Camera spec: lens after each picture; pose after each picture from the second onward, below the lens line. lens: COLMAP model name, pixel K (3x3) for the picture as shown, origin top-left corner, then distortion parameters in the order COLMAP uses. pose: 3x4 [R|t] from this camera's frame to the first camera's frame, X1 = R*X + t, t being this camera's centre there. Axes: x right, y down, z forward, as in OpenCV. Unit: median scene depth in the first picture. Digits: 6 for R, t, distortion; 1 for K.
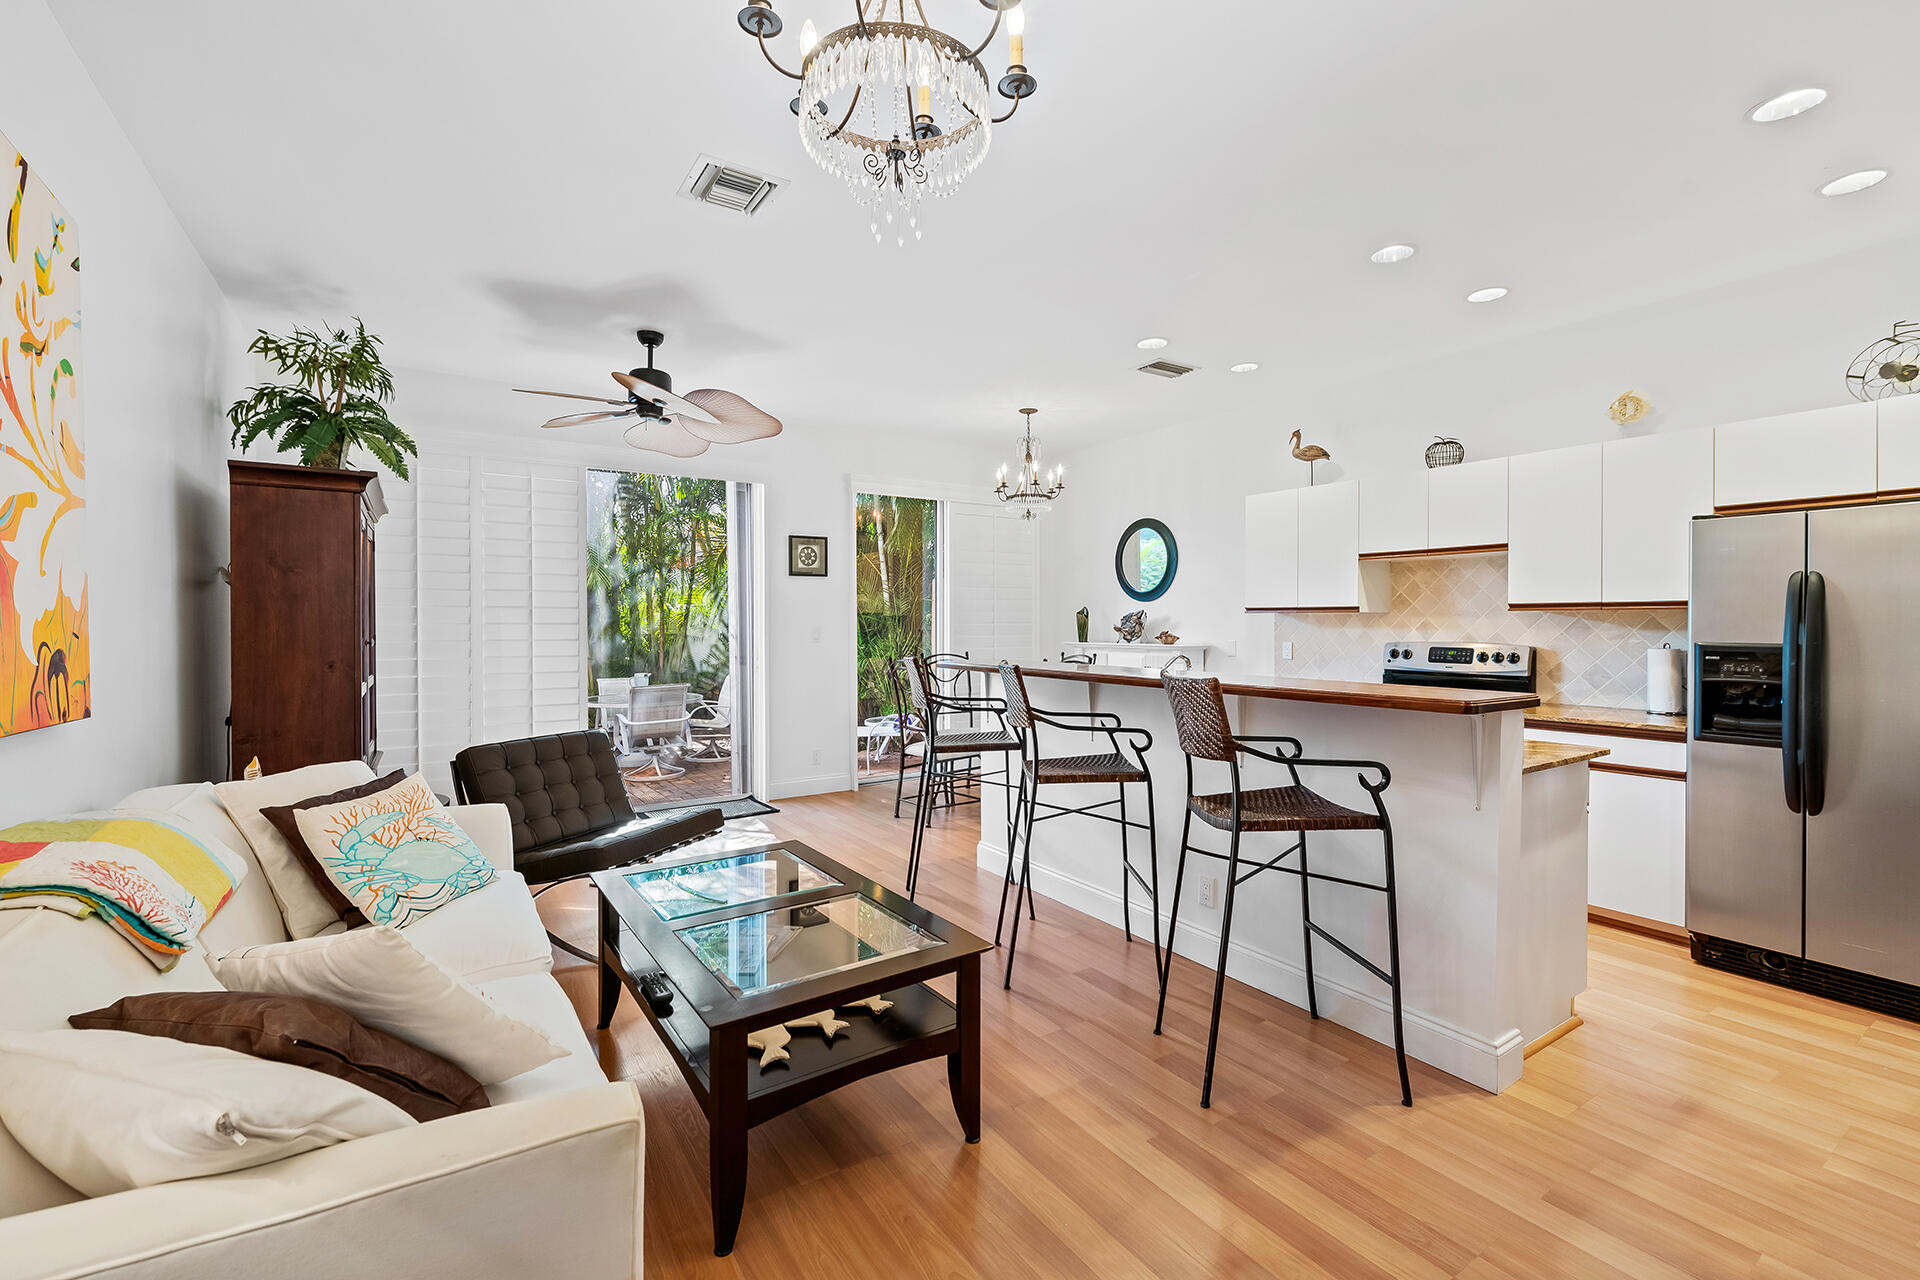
lens RADIAL K [[816.7, 0, 958.3], [0, 816.7, 631.1], [0, 0, 1]] dist [0.003124, -0.003717]
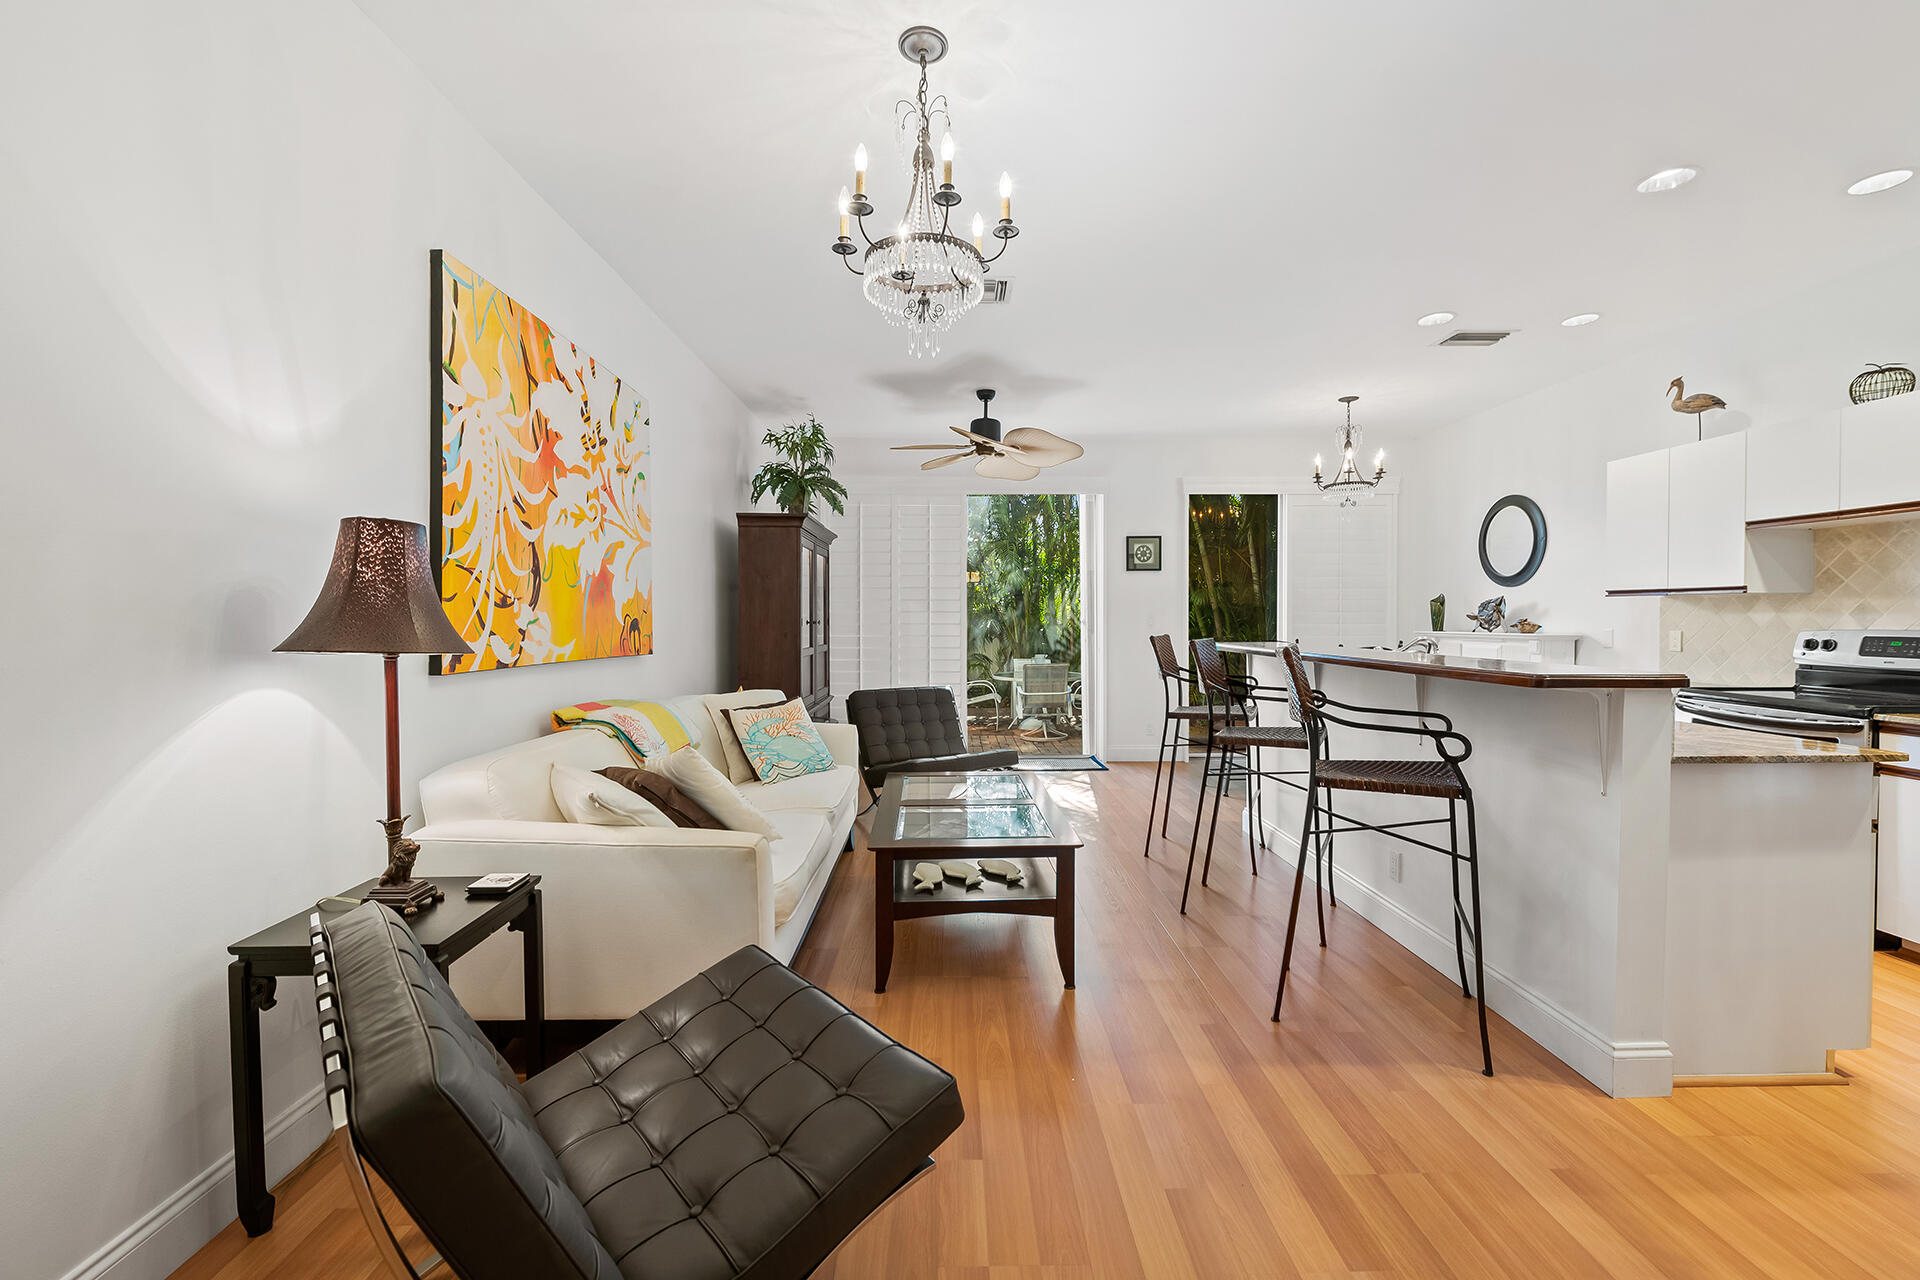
lens RADIAL K [[760.2, 0, 958.4], [0, 760.2, 631.7], [0, 0, 1]] dist [-0.001248, -0.002535]
pose [[0.845291, 0.010452, -0.534204, 0.277383], [-0.005765, 0.999929, 0.010443, 0.015198], [0.534275, -0.005748, 0.845291, -0.077385]]
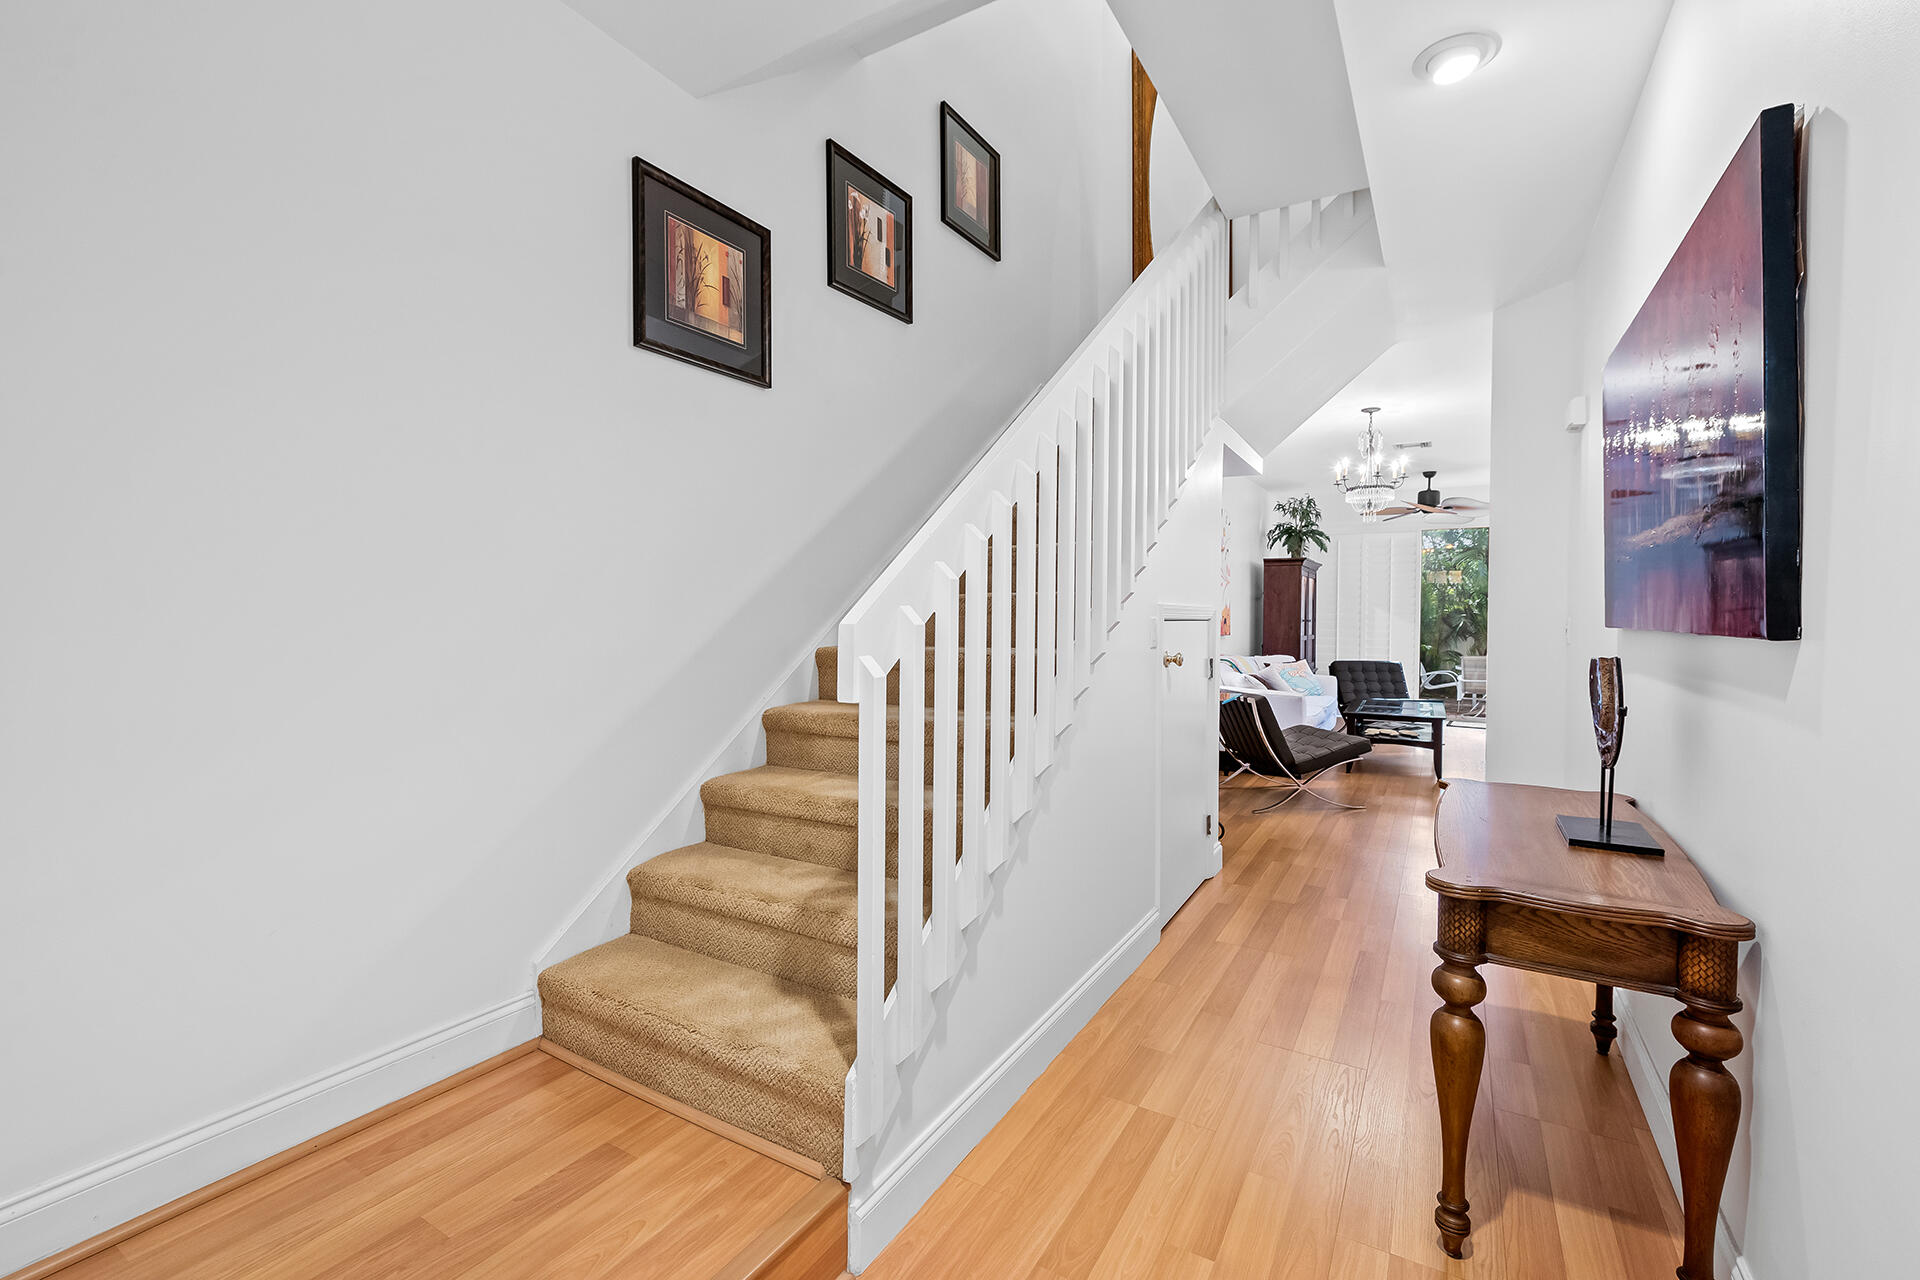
lens RADIAL K [[816.7, 0, 963.2], [0, 816.7, 630.1], [0, 0, 1]] dist [0.003124, -0.003717]
pose [[0.440611, 0.020161, -0.897472, 1.069241], [-0.014868, 0.999775, 0.015159, 0.020718], [0.897575, 0.006664, 0.440811, -1.065303]]
